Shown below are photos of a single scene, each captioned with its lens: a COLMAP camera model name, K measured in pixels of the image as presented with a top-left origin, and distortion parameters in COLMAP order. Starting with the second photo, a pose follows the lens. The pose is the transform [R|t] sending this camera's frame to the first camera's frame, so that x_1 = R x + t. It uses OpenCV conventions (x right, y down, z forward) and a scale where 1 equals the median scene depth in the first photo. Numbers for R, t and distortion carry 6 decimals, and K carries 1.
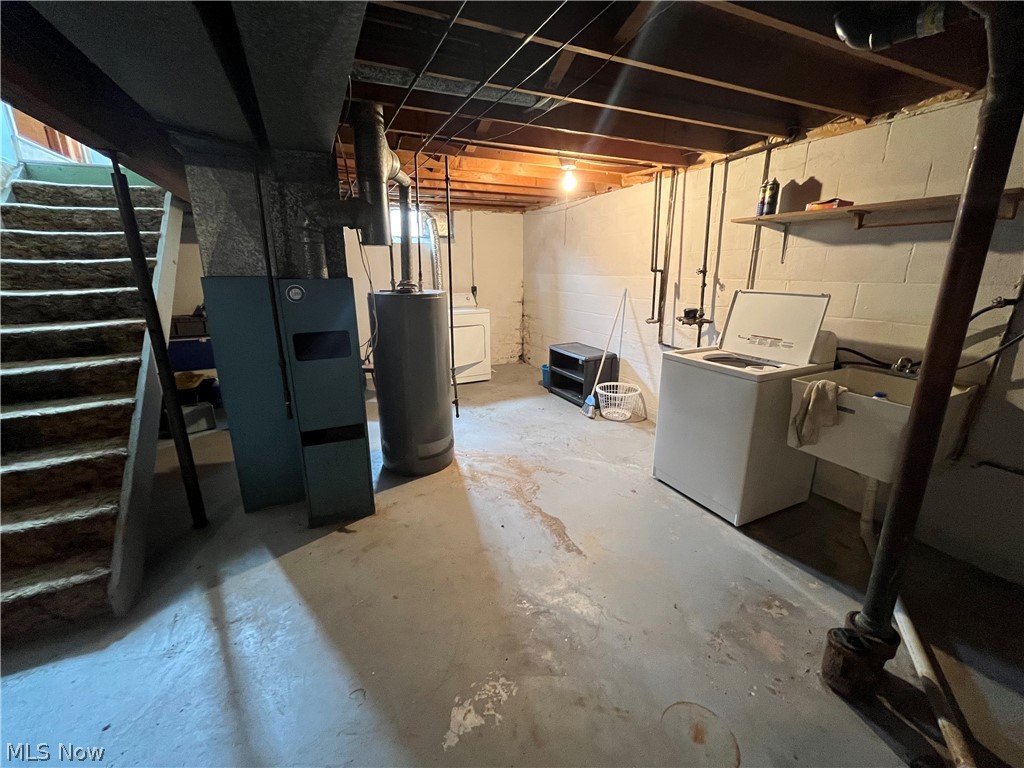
lens RADIAL K [[417.6, 0, 514.6], [0, 417.6, 385.3], [0, 0, 1]] dist [-0.001412, -0.000941]
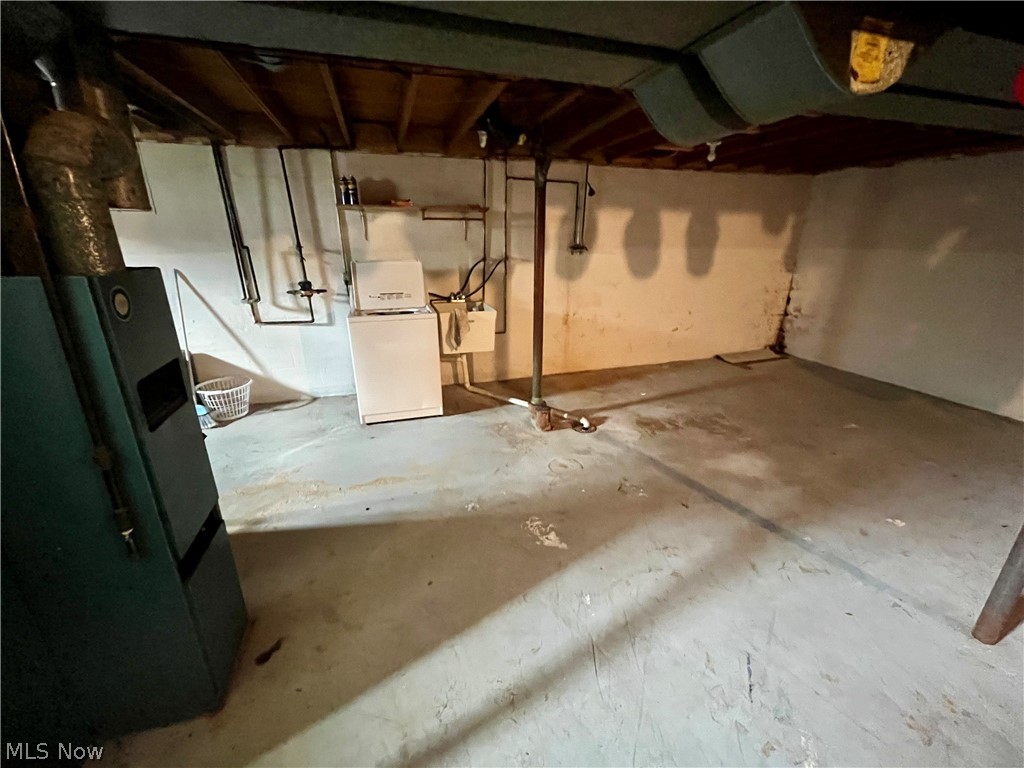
lens RADIAL K [[417.6, 0, 512.6], [0, 417.6, 380.0], [0, 0, 1]] dist [-0.001412, -0.000941]
pose [[0.136116, -0.311558, 0.940427, -0.818227], [0.270750, 0.924823, 0.267201, -0.117187], [-0.952978, 0.218250, 0.210238, 0.394651]]
